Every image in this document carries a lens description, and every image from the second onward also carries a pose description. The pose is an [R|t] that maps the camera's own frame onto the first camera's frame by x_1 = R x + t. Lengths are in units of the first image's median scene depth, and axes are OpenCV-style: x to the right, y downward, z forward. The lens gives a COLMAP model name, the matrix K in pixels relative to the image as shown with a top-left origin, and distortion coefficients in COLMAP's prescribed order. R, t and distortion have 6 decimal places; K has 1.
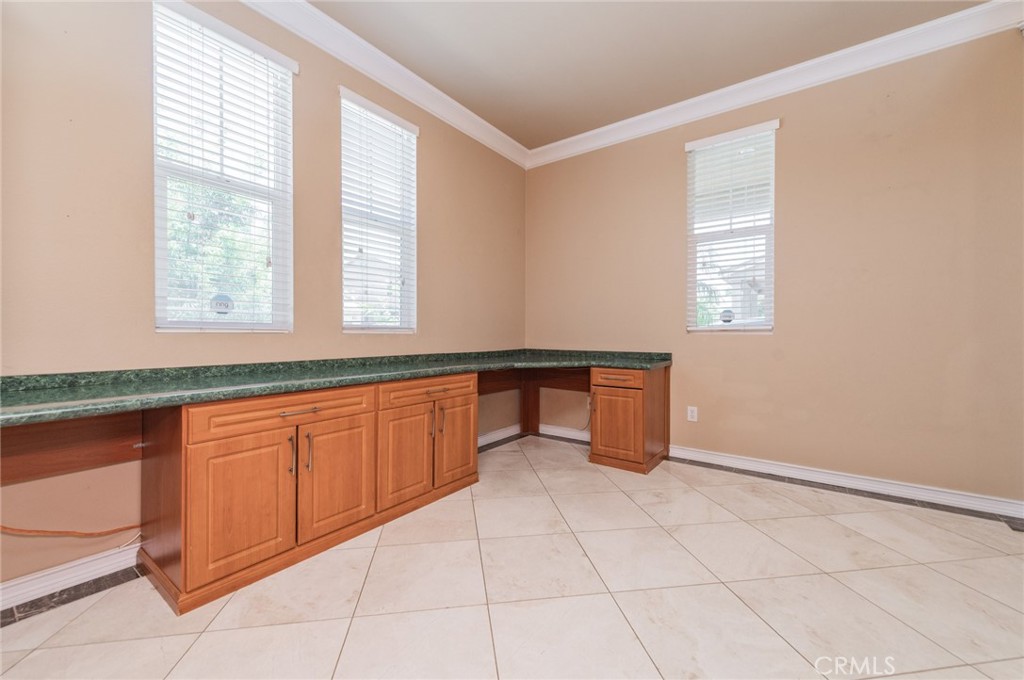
lens RADIAL K [[405.3, 0, 514.9], [0, 405.3, 334.1], [0, 0, 1]] dist [0.008905, 0.000409]
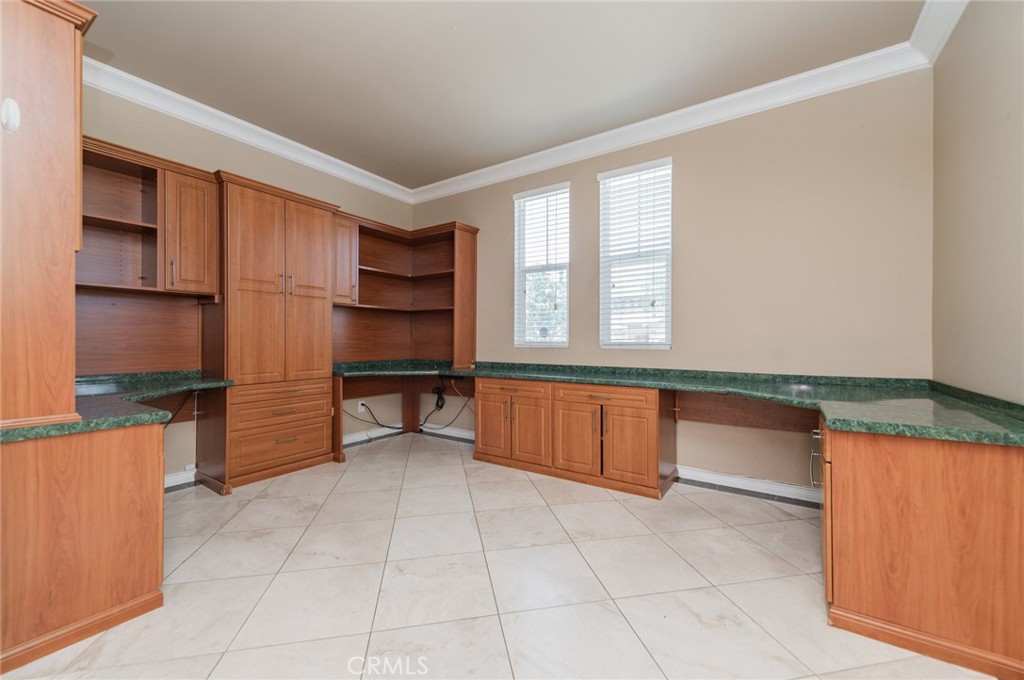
lens RADIAL K [[405.3, 0, 514.3], [0, 405.3, 340.2], [0, 0, 1]] dist [0.008905, 0.000409]
pose [[0.042315, -0.001671, -0.999103, 1.021986], [-0.005392, 0.999984, -0.001901, -0.027400], [0.999090, 0.005468, 0.042305, 0.687149]]
